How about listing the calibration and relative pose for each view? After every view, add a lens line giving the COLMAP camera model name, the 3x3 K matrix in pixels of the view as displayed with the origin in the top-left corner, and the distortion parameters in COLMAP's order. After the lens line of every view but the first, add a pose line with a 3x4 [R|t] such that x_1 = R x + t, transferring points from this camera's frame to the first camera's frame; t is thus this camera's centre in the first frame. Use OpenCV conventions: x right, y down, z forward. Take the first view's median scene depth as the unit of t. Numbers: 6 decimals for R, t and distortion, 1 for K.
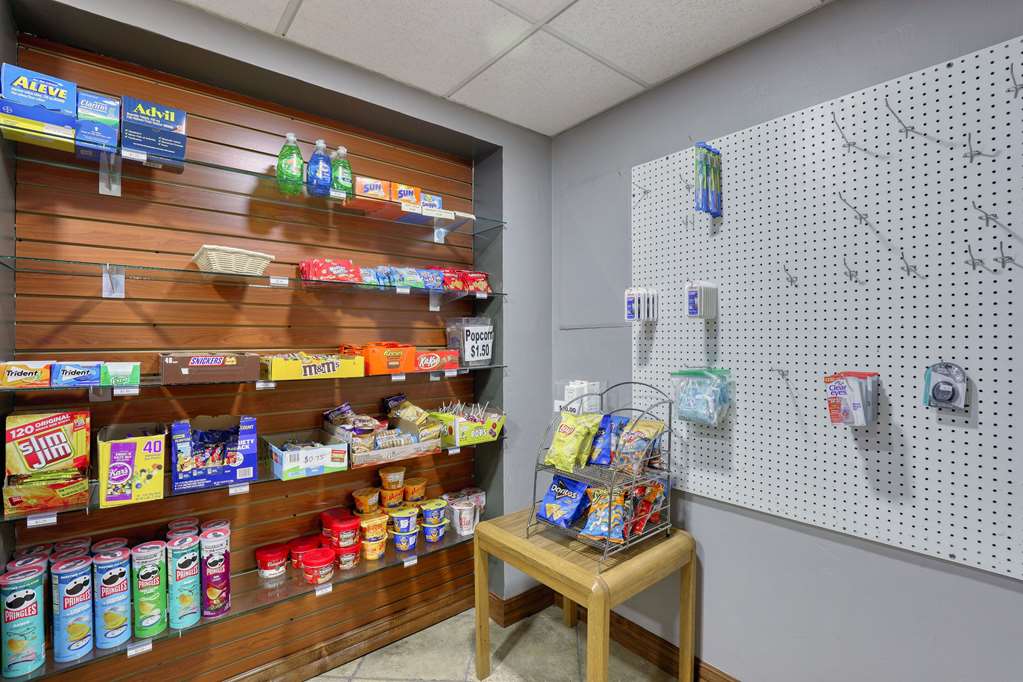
lens RADIAL K [[473.7, 0, 514.8], [0, 473.7, 341.6], [0, 0, 1]] dist [-0.029779, 0.004155]
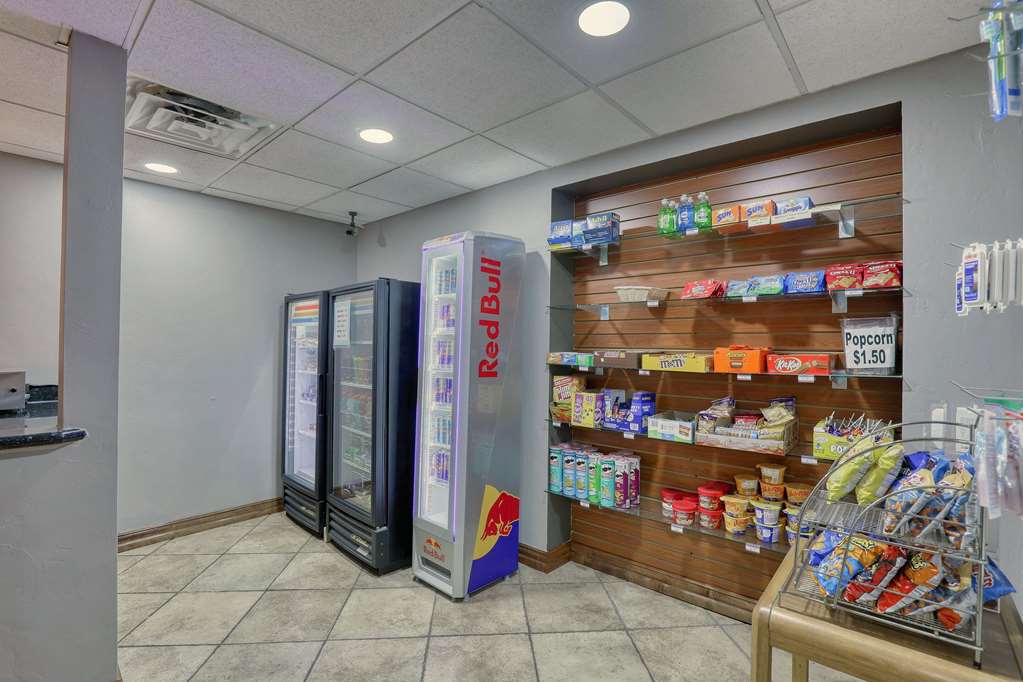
lens RADIAL K [[473.7, 0, 514.8], [0, 473.7, 342.3], [0, 0, 1]] dist [-0.029779, 0.004155]
pose [[0.149527, -0.002542, -0.988754, 0.782075], [-0.012967, 0.999906, -0.004531, 0.005941], [0.988673, 0.013499, 0.149480, 0.297221]]
